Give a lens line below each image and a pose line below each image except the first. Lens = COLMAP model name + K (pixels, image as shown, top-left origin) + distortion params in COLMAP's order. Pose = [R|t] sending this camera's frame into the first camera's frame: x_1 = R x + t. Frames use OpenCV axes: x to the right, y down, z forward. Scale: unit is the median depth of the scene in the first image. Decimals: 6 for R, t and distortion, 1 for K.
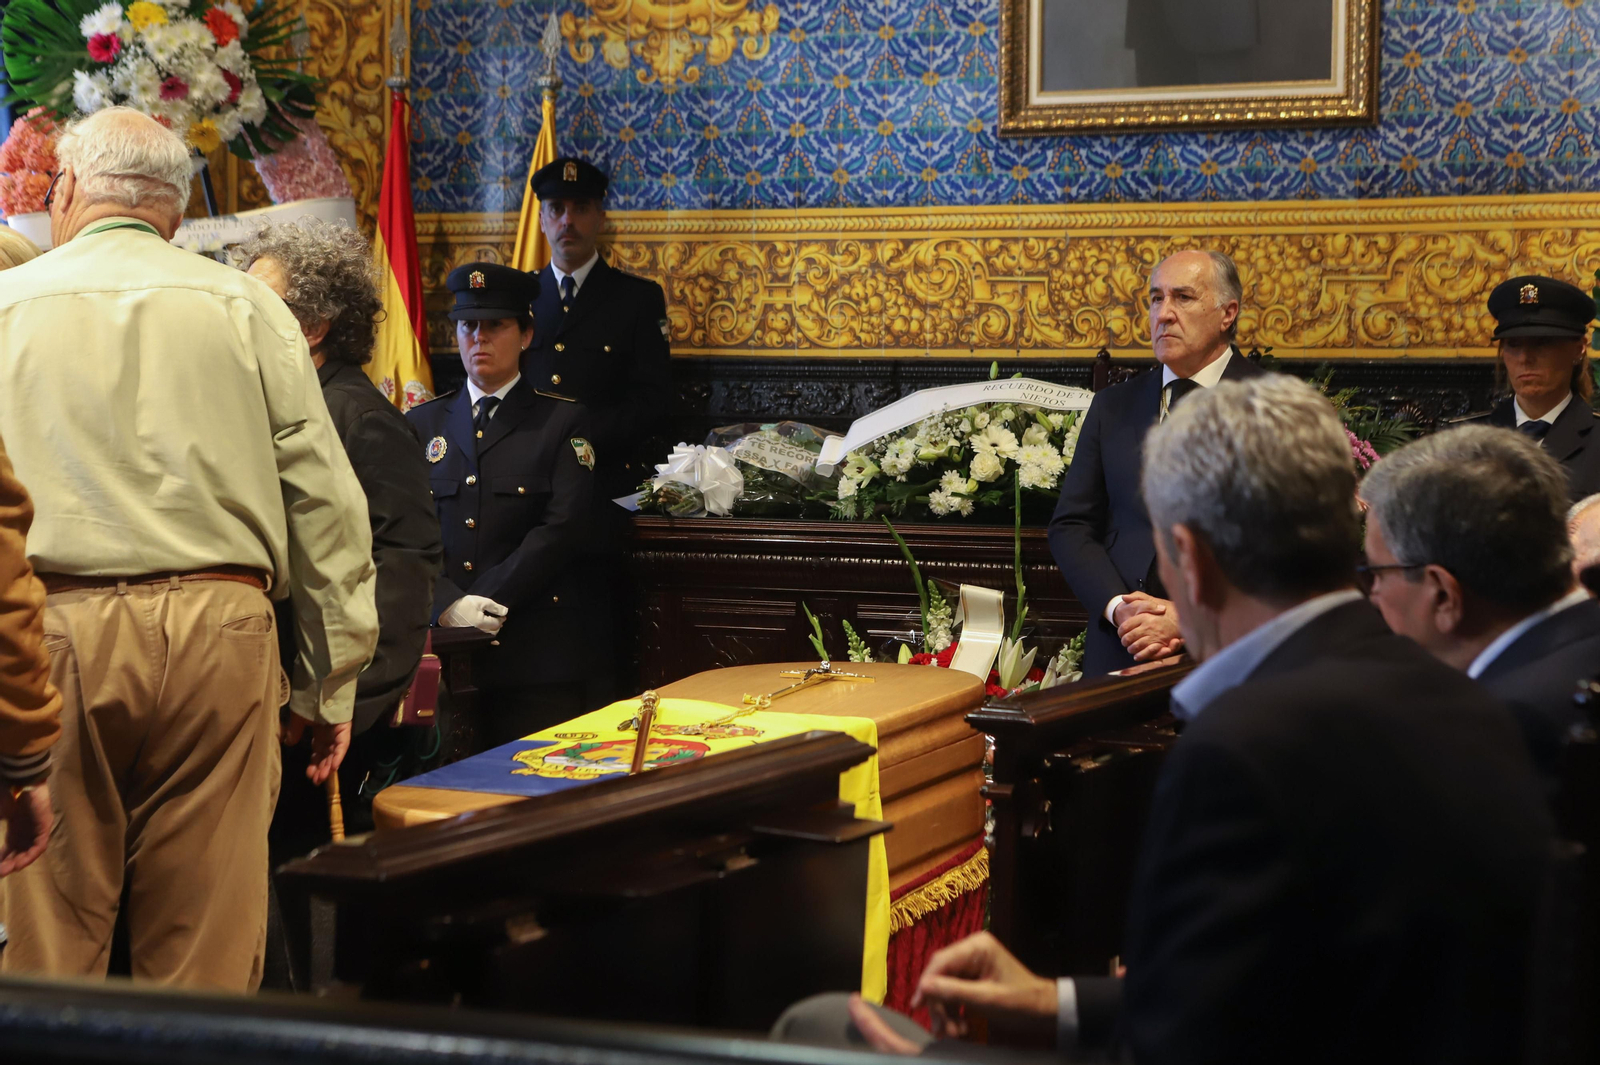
lens RADIAL K [[3028.5, 0, 804.7], [0, 3028.5, 529.5], [0, 0, 1]] dist [0.171650, 0.000000]
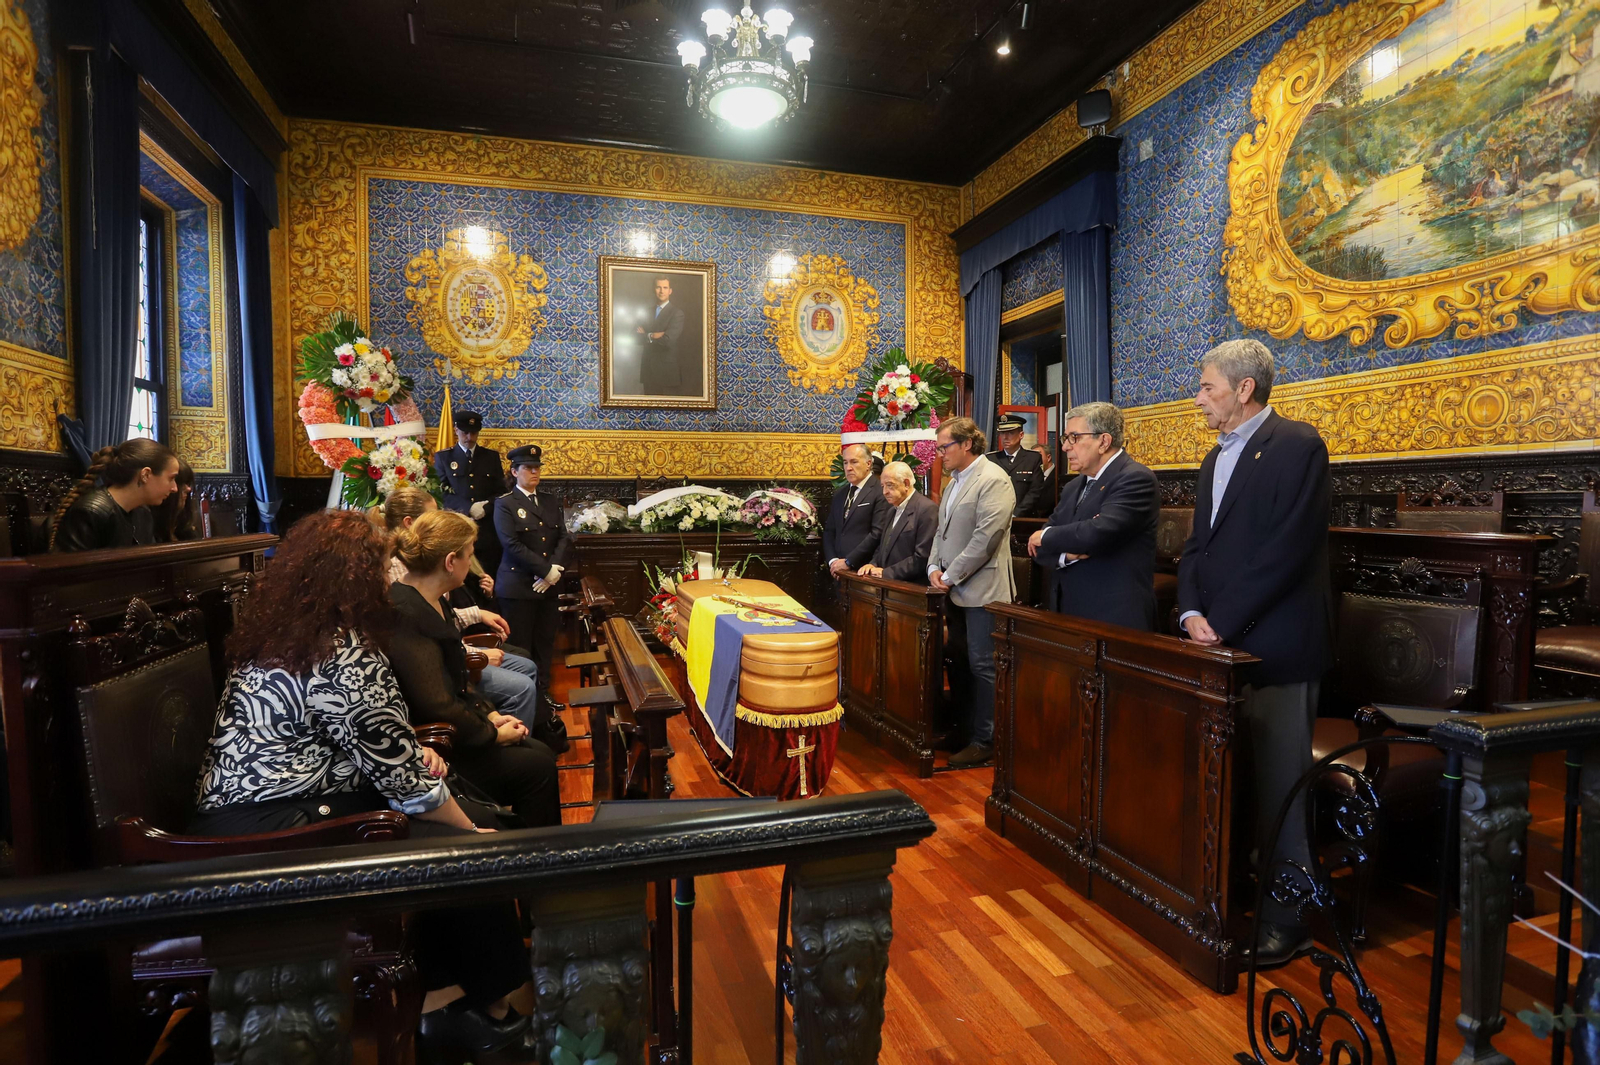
lens RADIAL K [[836.3, 0, 799.1], [0, 836.3, 532.5], [0, 0, 1]] dist [-0.060411, 0.027463]
pose [[0.790076, -0.041749, 0.611585, -0.307127], [0.034300, 0.999126, 0.023894, -0.014542], [-0.612048, 0.002100, 0.790818, 0.195825]]
